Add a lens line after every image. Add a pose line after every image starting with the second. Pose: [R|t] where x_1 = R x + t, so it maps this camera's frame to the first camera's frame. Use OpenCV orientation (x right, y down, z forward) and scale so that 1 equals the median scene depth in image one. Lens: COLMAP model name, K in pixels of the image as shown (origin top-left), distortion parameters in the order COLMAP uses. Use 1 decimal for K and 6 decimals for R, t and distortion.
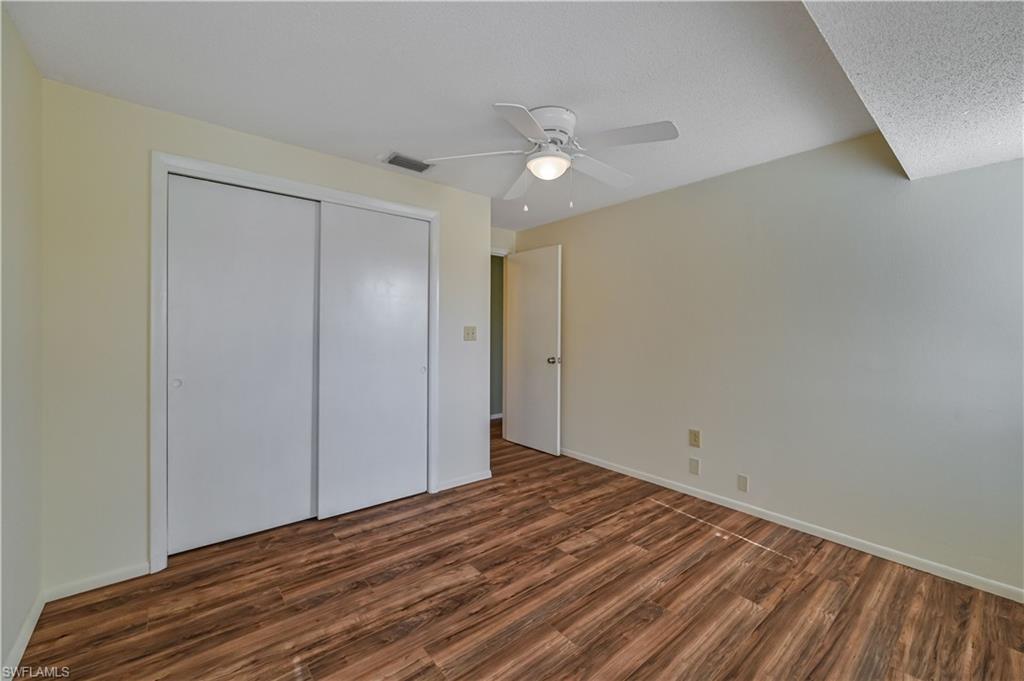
lens RADIAL K [[406.6, 0, 514.5], [0, 406.6, 337.7], [0, 0, 1]] dist [0.002115, -0.000758]
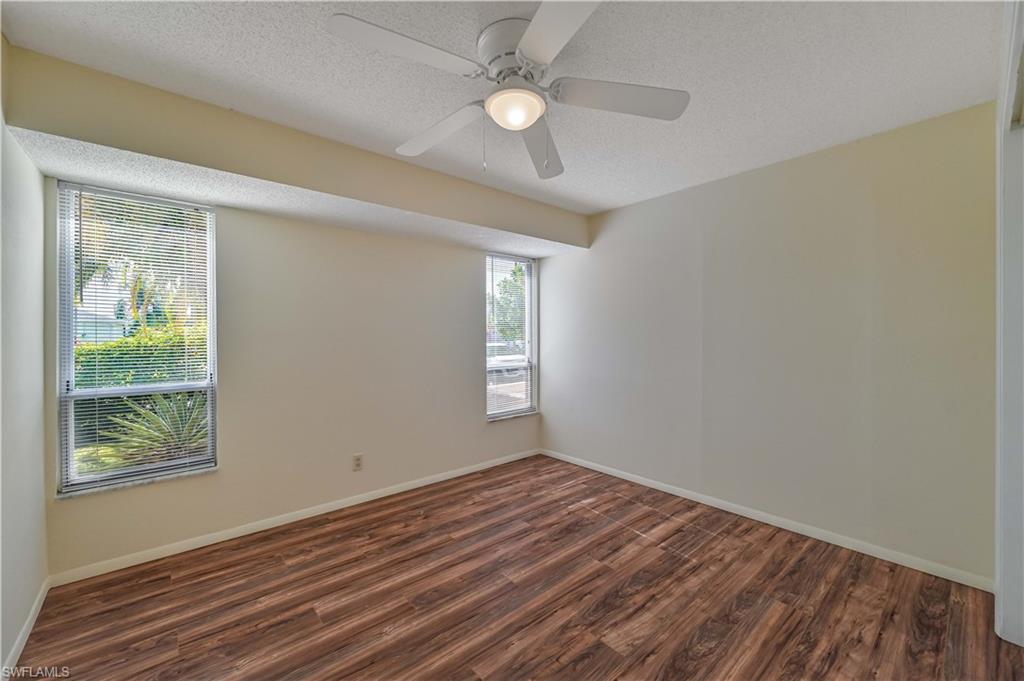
lens RADIAL K [[406.6, 0, 516.2], [0, 406.6, 334.1], [0, 0, 1]] dist [0.002115, -0.000758]
pose [[-0.999751, 0.000134, -0.022303, 0.098110], [-0.000152, 0.999918, 0.012835, -0.033436], [0.022303, 0.012835, -0.999669, 1.720859]]
